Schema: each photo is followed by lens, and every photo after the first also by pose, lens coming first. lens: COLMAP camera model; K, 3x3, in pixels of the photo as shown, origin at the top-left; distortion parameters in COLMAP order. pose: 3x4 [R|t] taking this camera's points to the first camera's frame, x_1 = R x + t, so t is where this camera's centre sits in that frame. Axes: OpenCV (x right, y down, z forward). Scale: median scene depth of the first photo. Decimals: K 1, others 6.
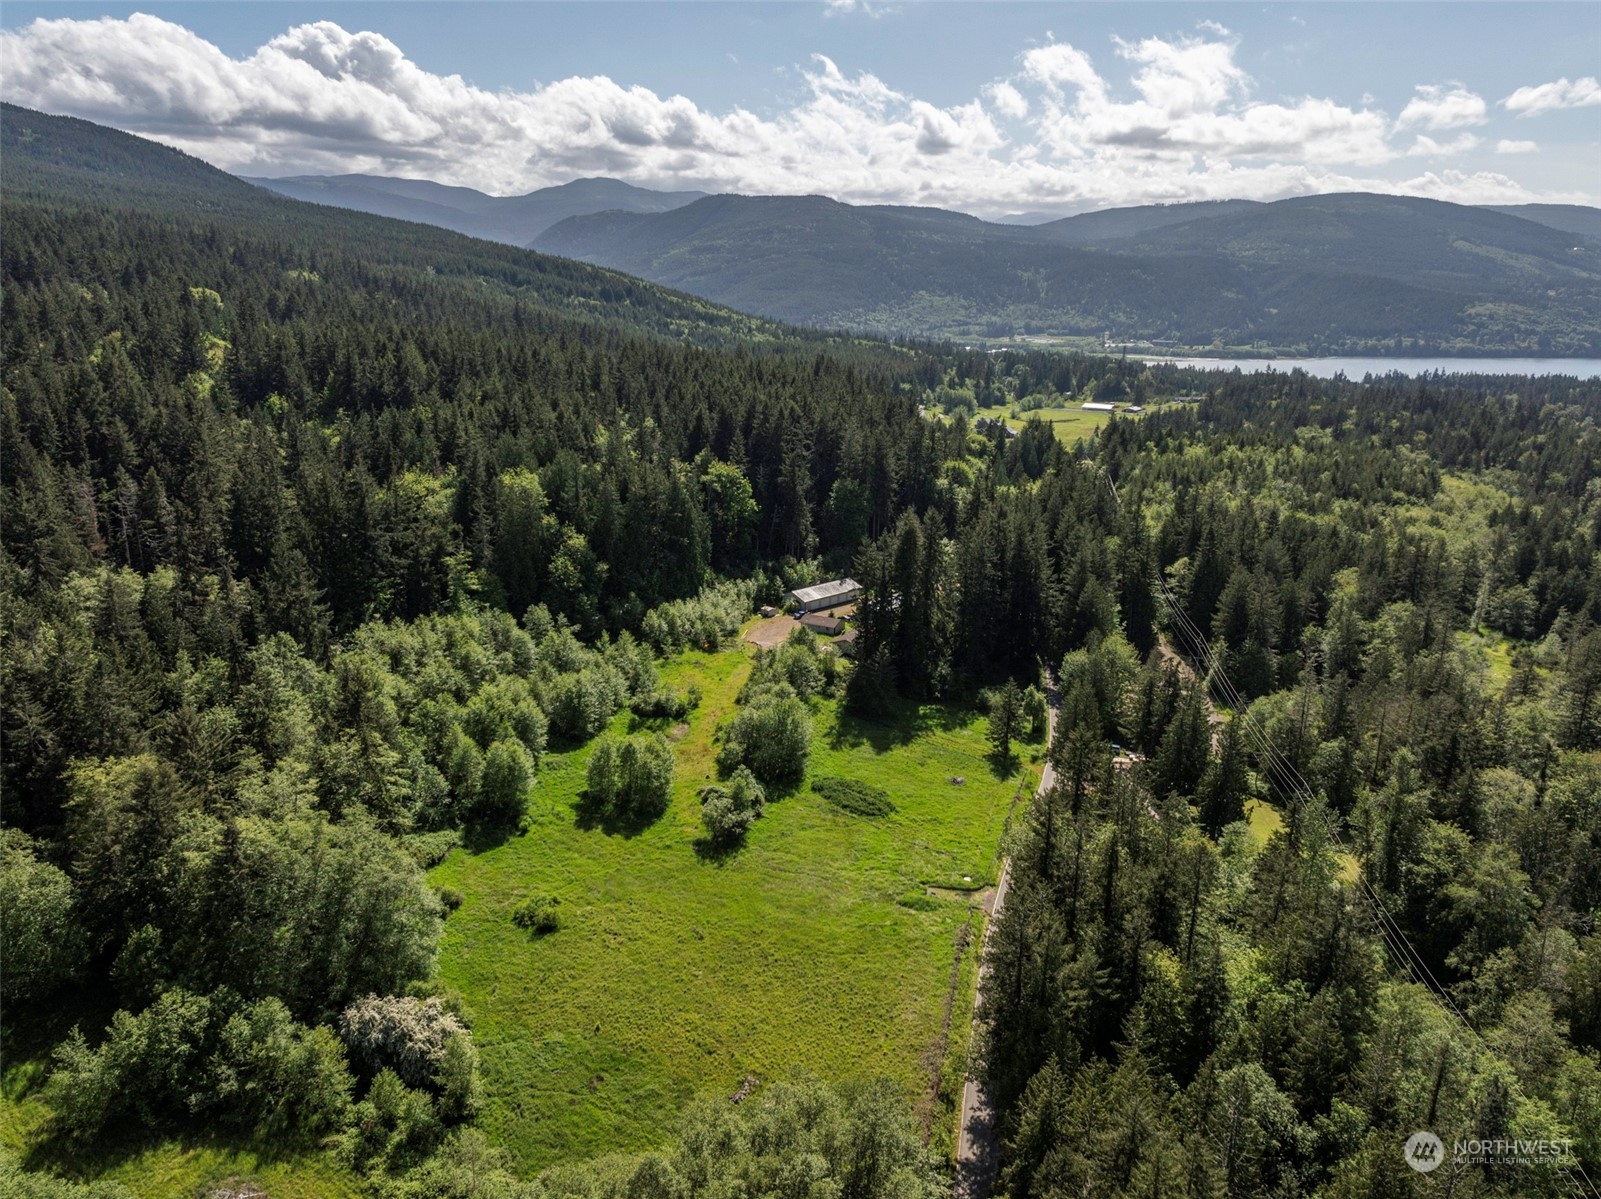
lens RADIAL K [[1119.1, 0, 798.5], [0, 1119.1, 596.6], [0, 0, 1]] dist [-0.037106, 0.025292]
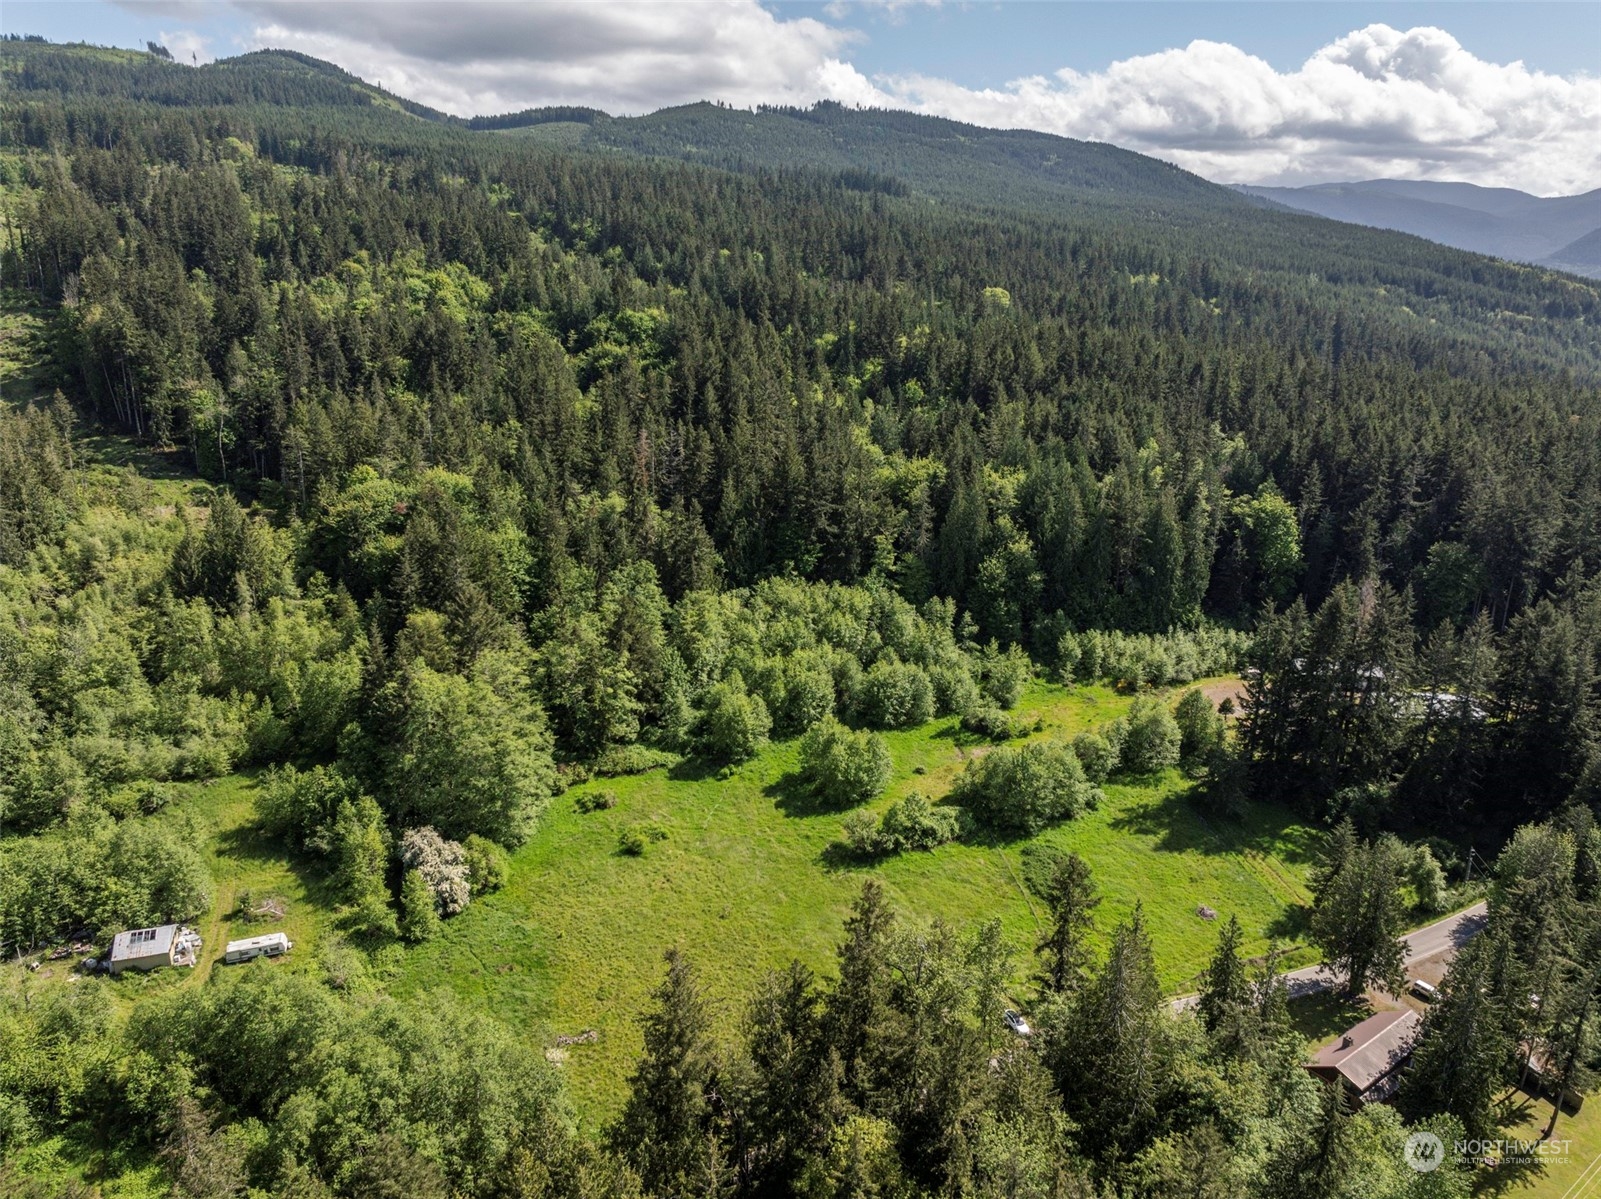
lens RADIAL K [[1119.1, 0, 798.5], [0, 1119.1, 596.6], [0, 0, 1]] dist [-0.037106, 0.025292]
pose [[0.678654, 0.204040, -0.705547, 0.286885], [-0.208928, 0.974581, 0.080879, -0.035409], [0.704115, 0.092520, 0.704033, 0.140463]]
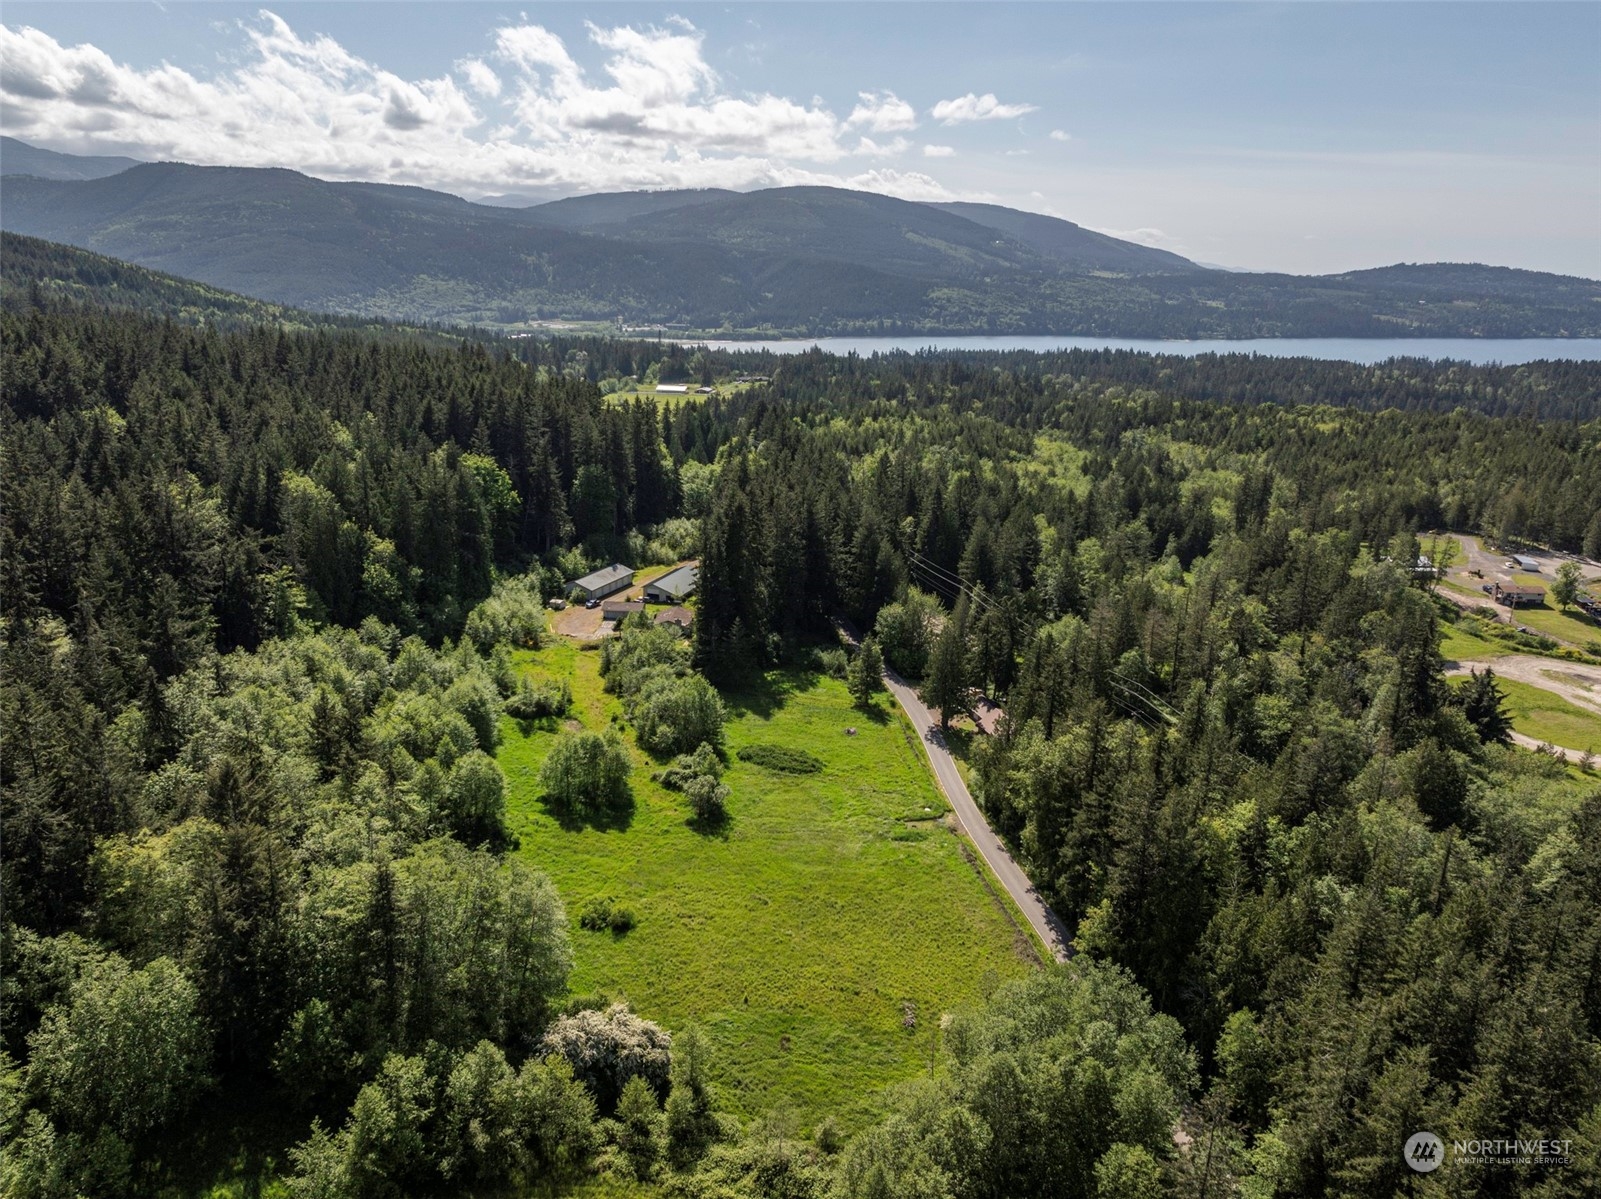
lens RADIAL K [[1134.2, 0, 795.7], [0, 1134.2, 592.2], [0, 0, 1]] dist [-0.030046, 0.016928]
pose [[0.908304, -0.102805, 0.405480, -0.211274], [0.100510, 0.994569, 0.027013, -0.002343], [-0.406055, 0.016218, 0.913705, 0.012838]]
